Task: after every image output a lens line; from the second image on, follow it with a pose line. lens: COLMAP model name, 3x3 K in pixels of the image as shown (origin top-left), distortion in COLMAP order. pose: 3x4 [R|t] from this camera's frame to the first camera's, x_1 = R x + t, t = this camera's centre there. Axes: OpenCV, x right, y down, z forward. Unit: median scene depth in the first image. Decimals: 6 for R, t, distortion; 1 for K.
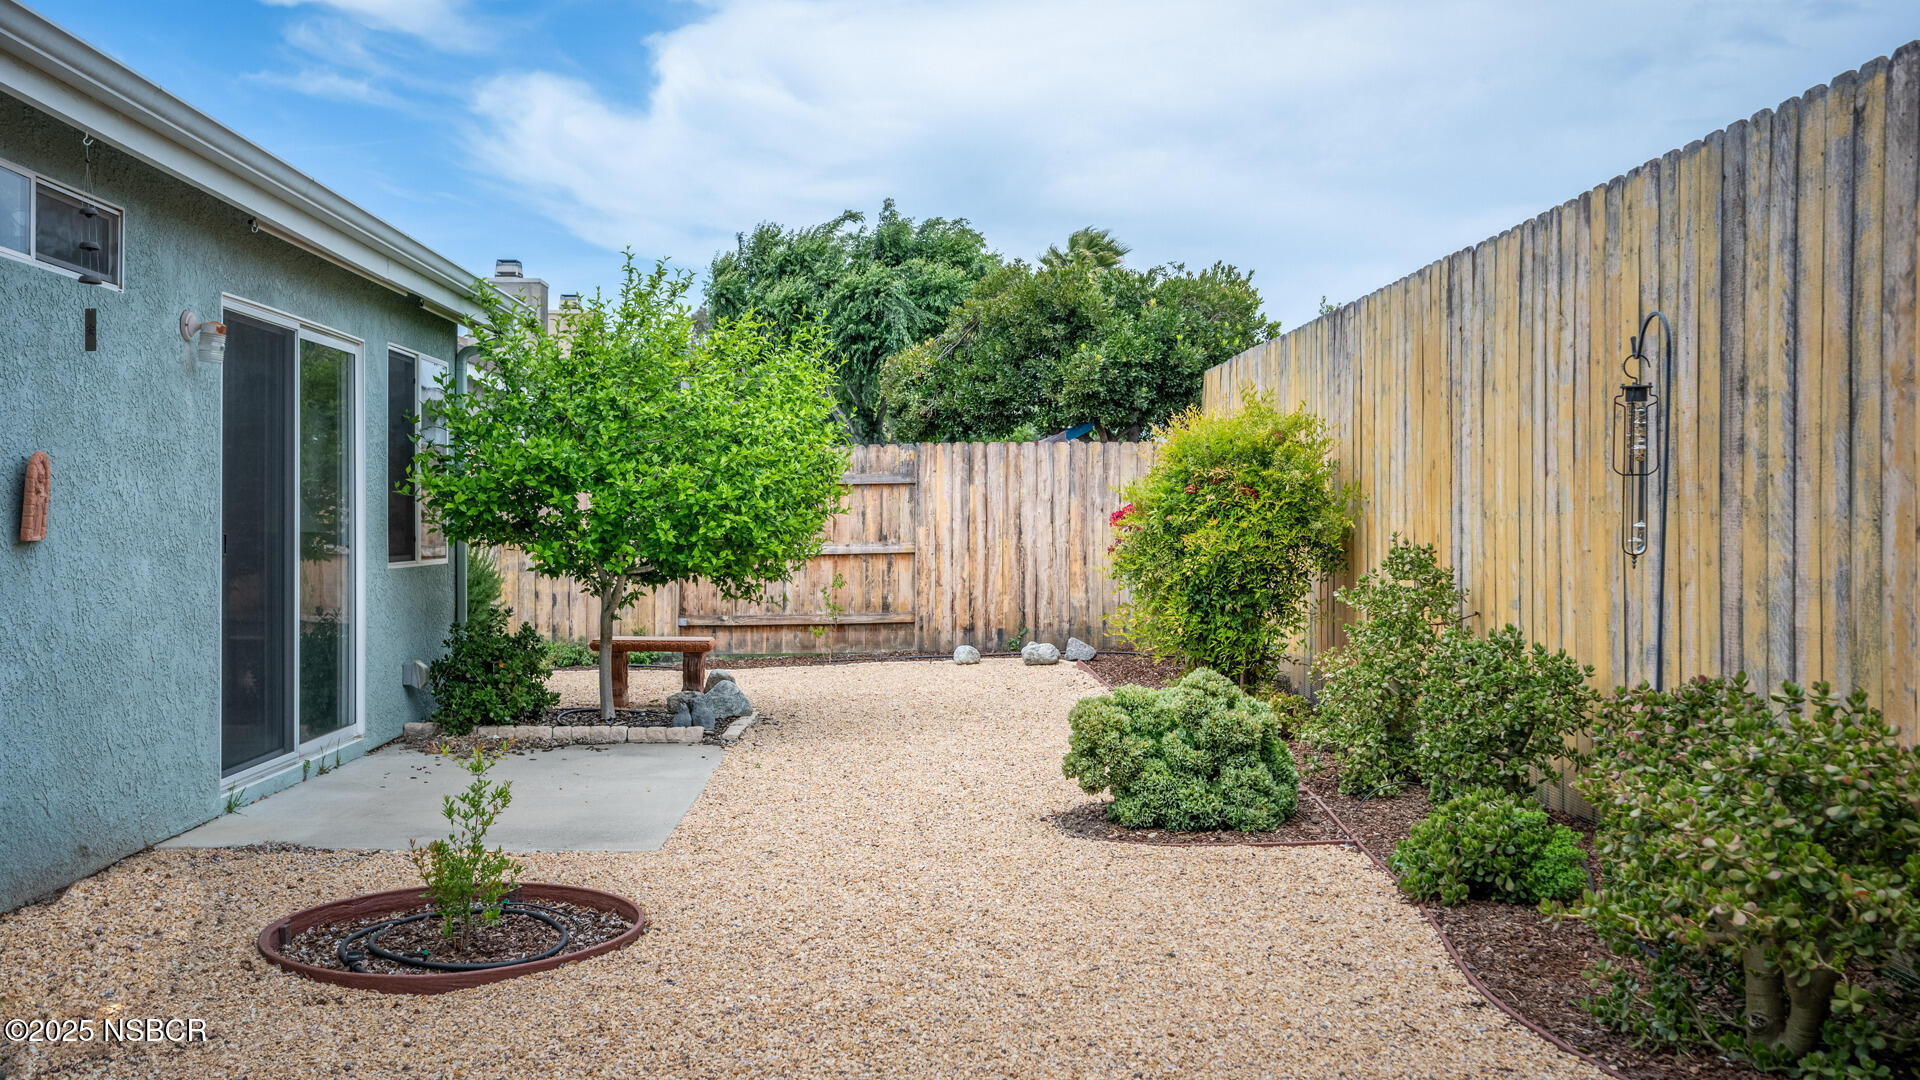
lens RADIAL K [[1657.3, 0, 958.8], [0, 1657.3, 532.4], [0, 0, 1]] dist [0.014831, -0.012615]
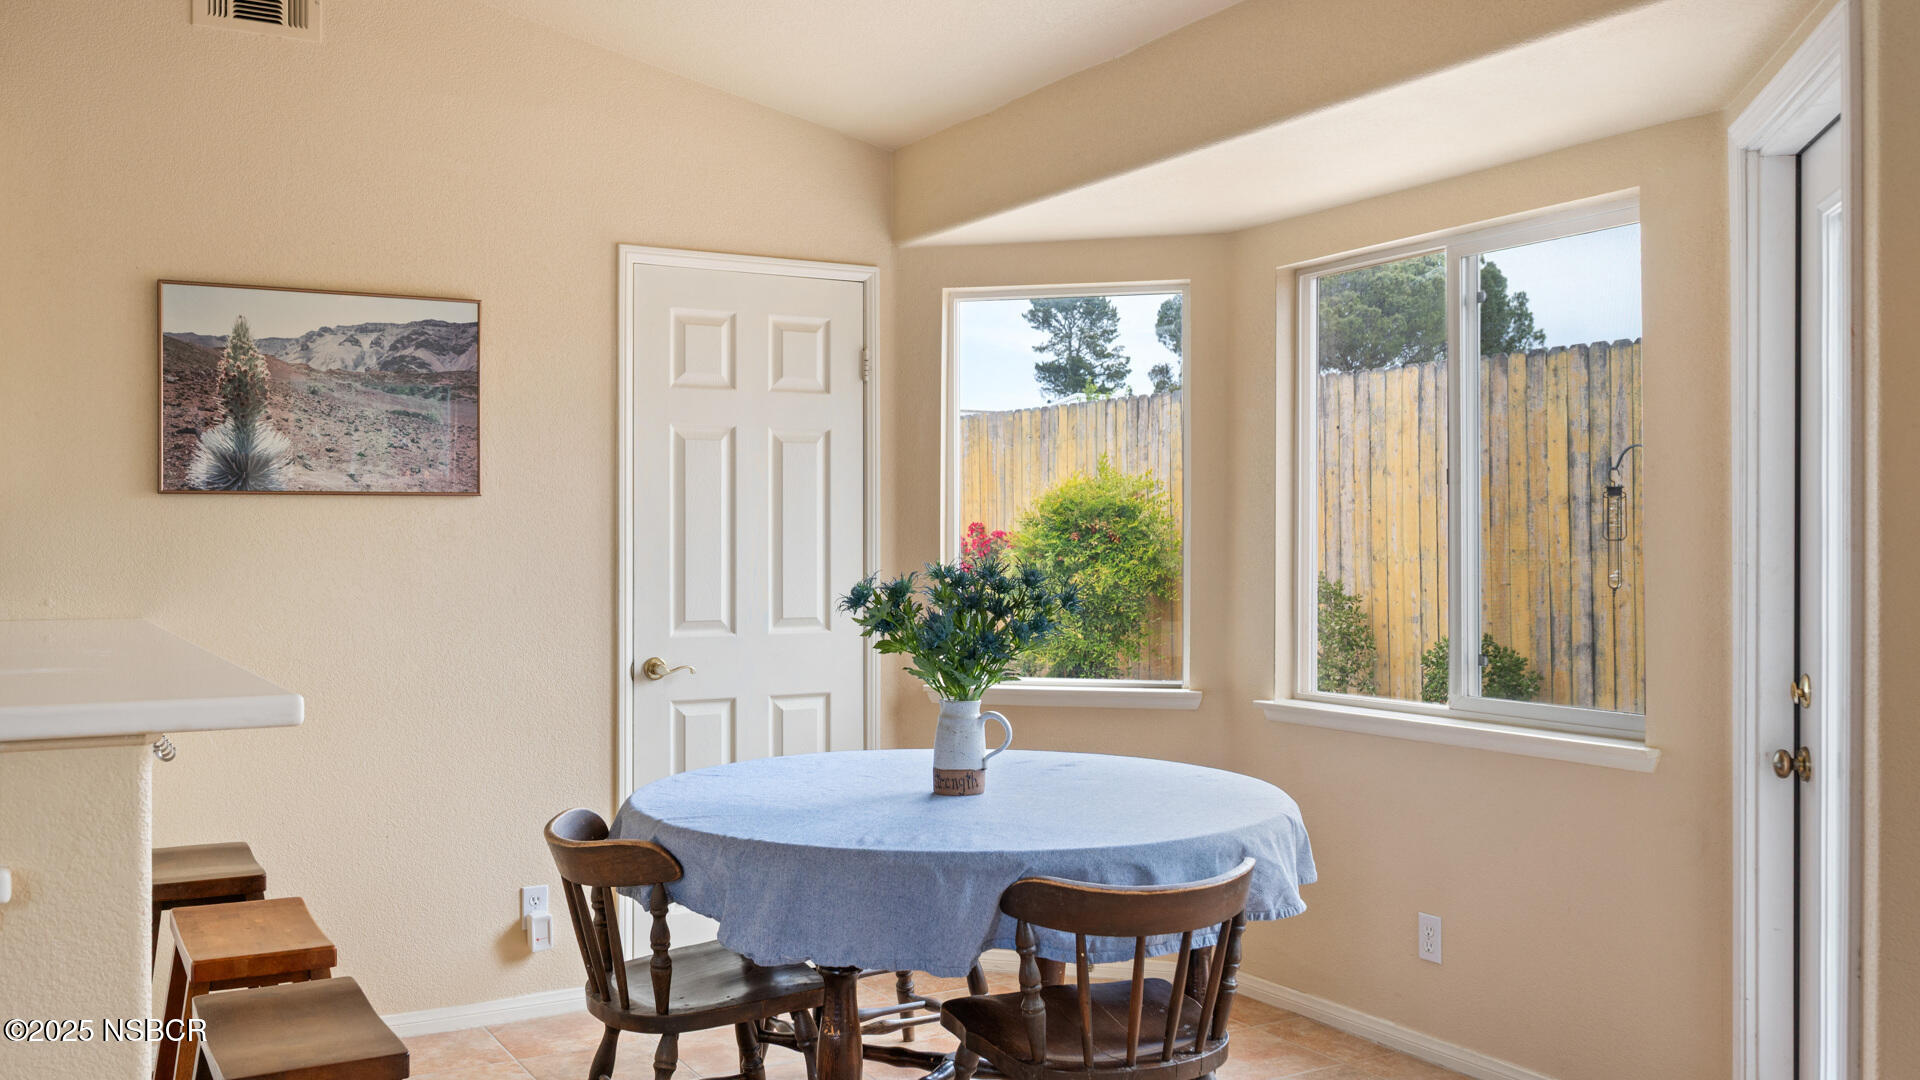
lens RADIAL K [[1657.3, 0, 962.2], [0, 1657.3, 529.7], [0, 0, 1]] dist [0.014831, -0.012615]
pose [[0.884931, -0.004795, 0.465698, -0.350878], [0.008927, 0.999938, -0.006668, -0.015112], [-0.465637, 0.010058, 0.884919, -0.060565]]
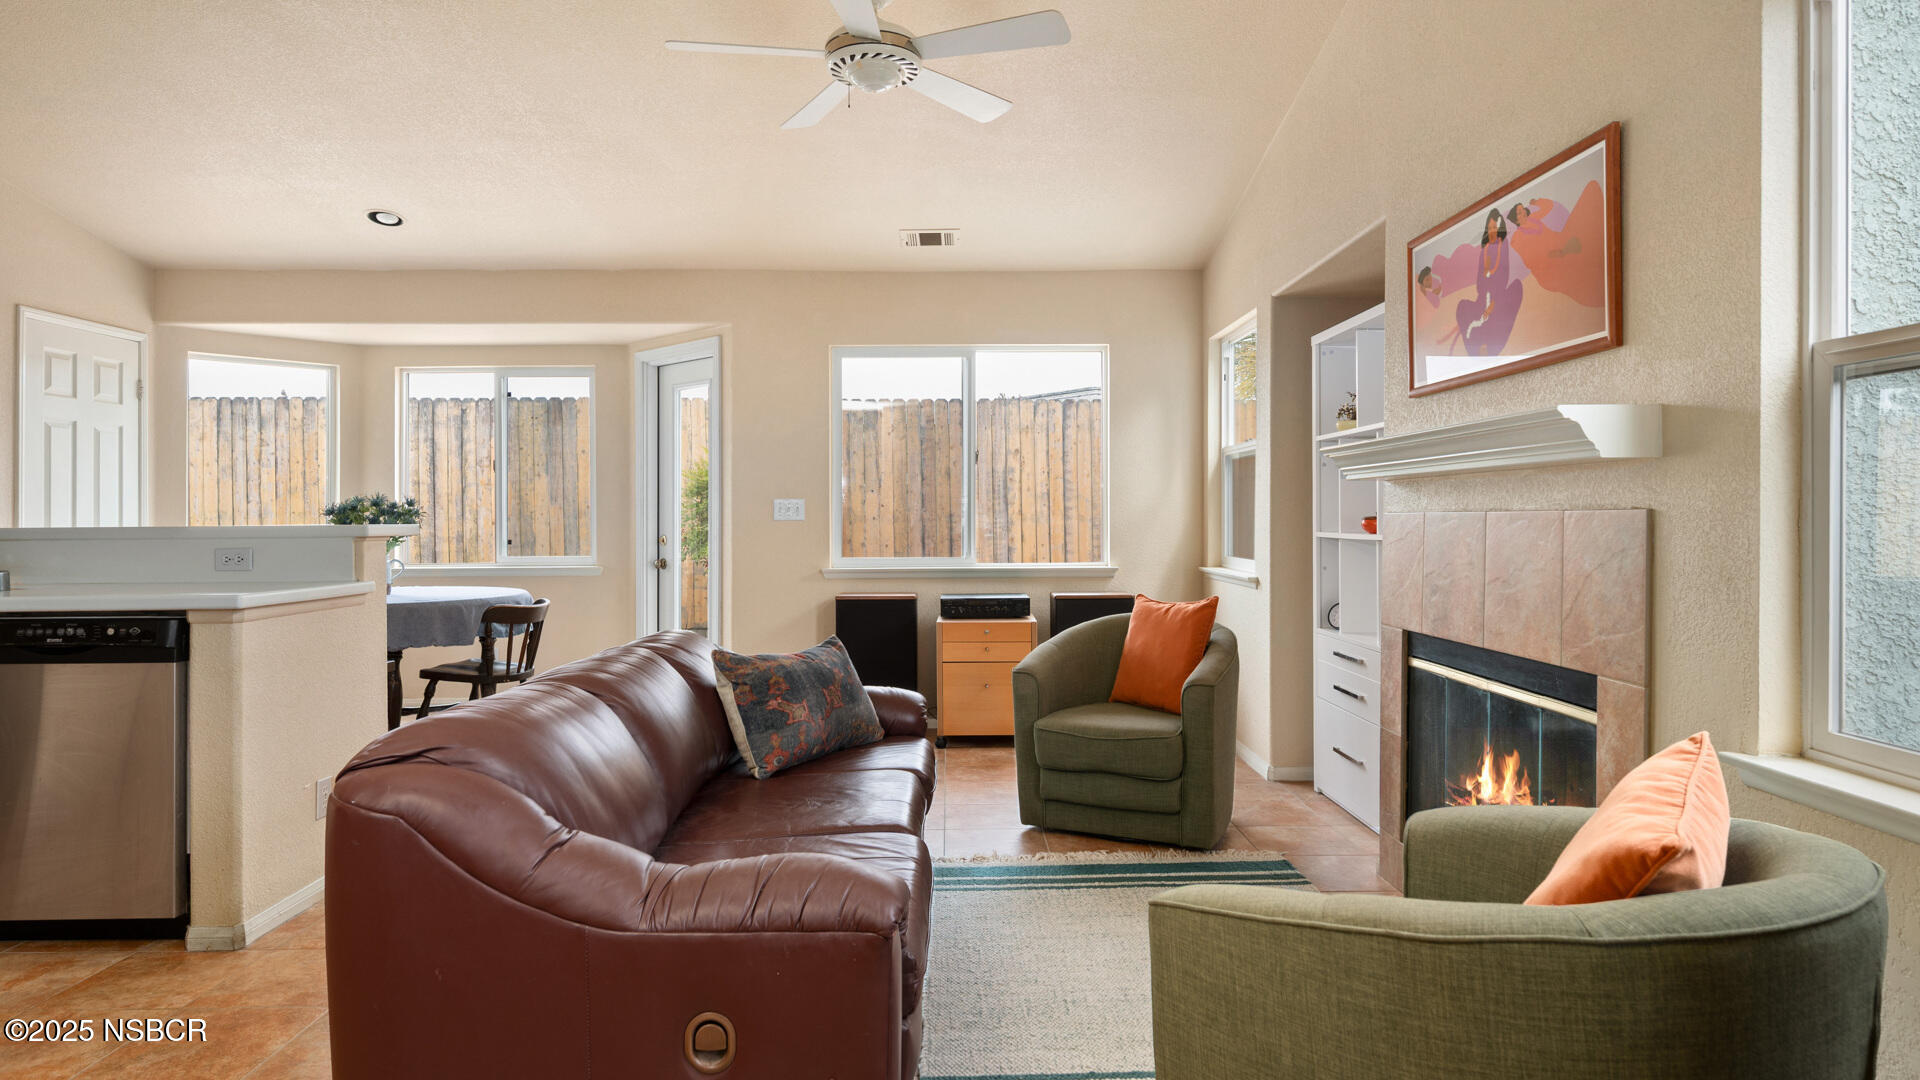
lens RADIAL K [[1114.8, 0, 958.7], [0, 1114.8, 514.3], [0, 0, 1]] dist [0.006072, 0.002421]
pose [[0.027669, -0.001169, 0.999616, -0.609139], [0.009489, 0.999955, 0.000907, -0.003990], [-0.999572, 0.009460, 0.027679, -0.054266]]
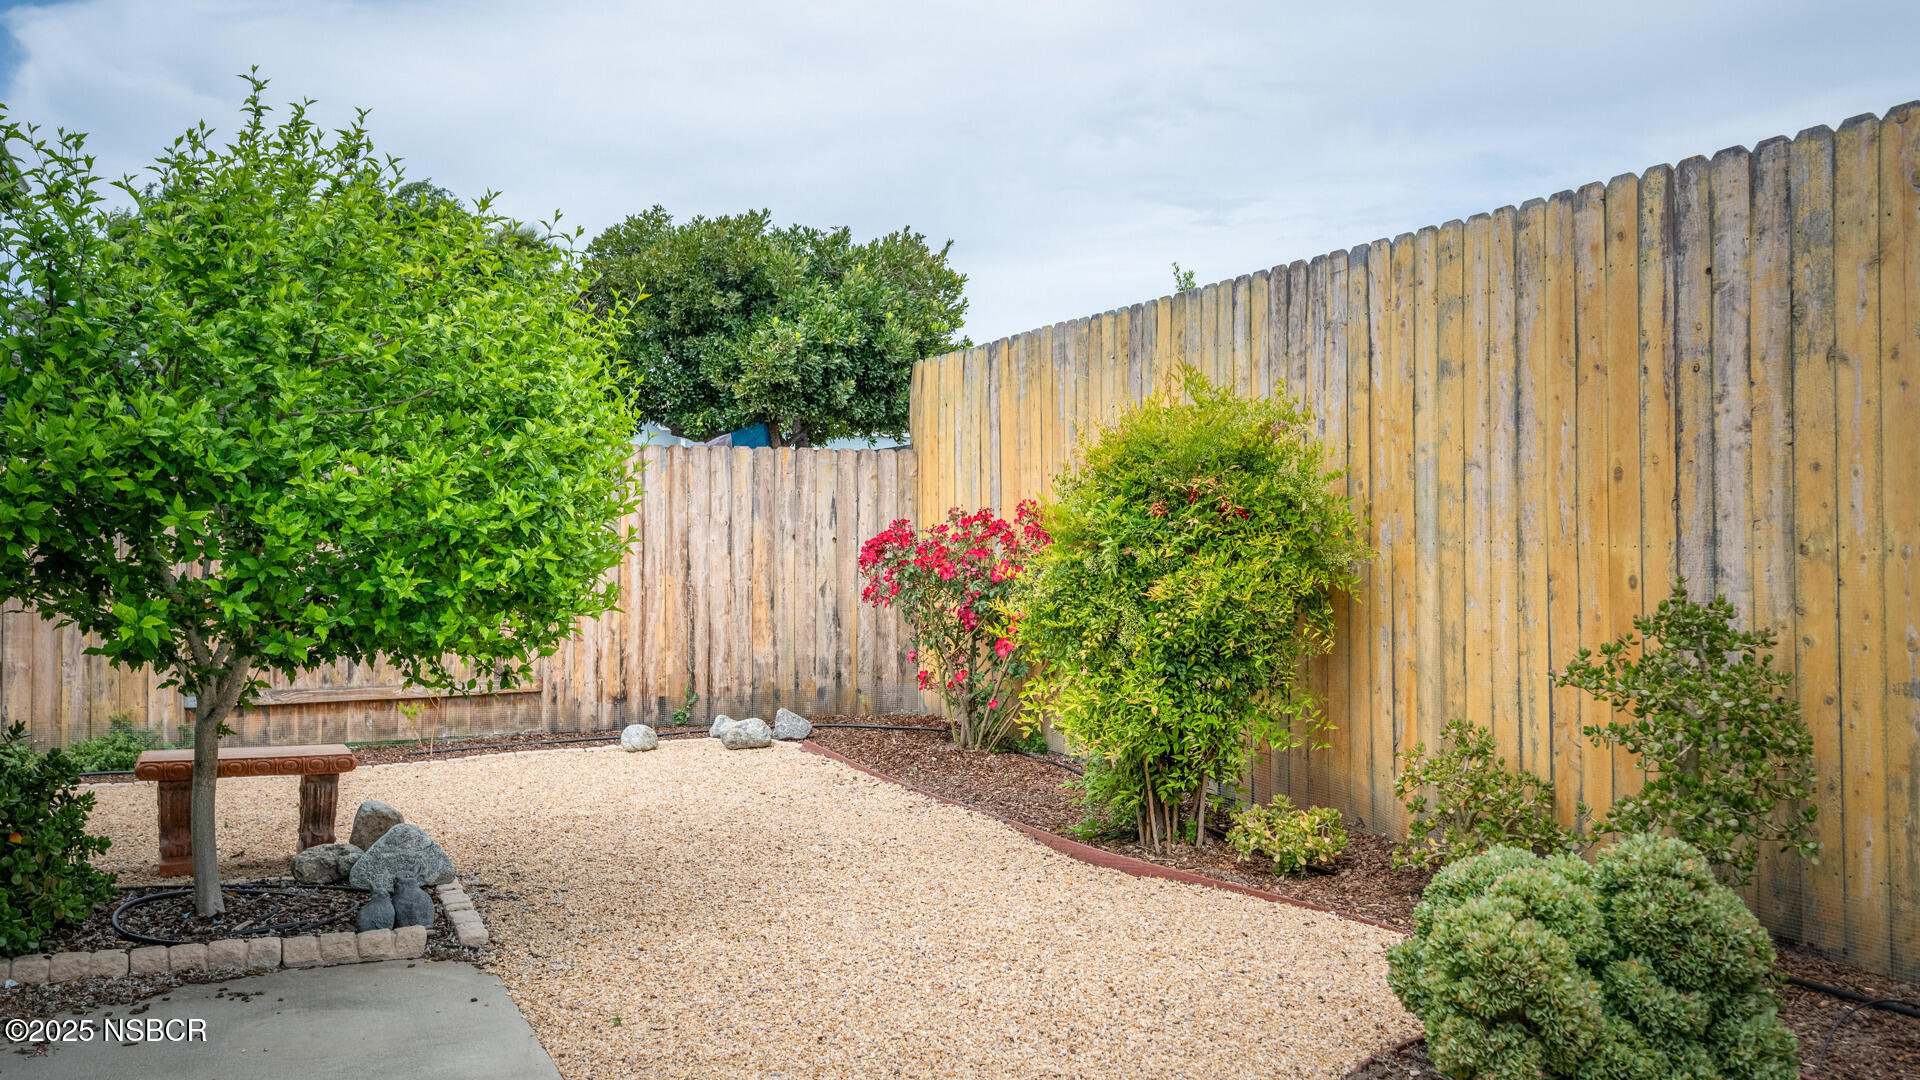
lens RADIAL K [[1657.3, 0, 944.1], [0, 1657.3, 535.2], [0, 0, 1]] dist [0.014831, -0.012615]
pose [[0.934824, 0.002672, 0.355100, -0.120385], [0.001892, 0.999920, -0.012505, -0.004541], [-0.355105, 0.012362, 0.934745, 0.262211]]
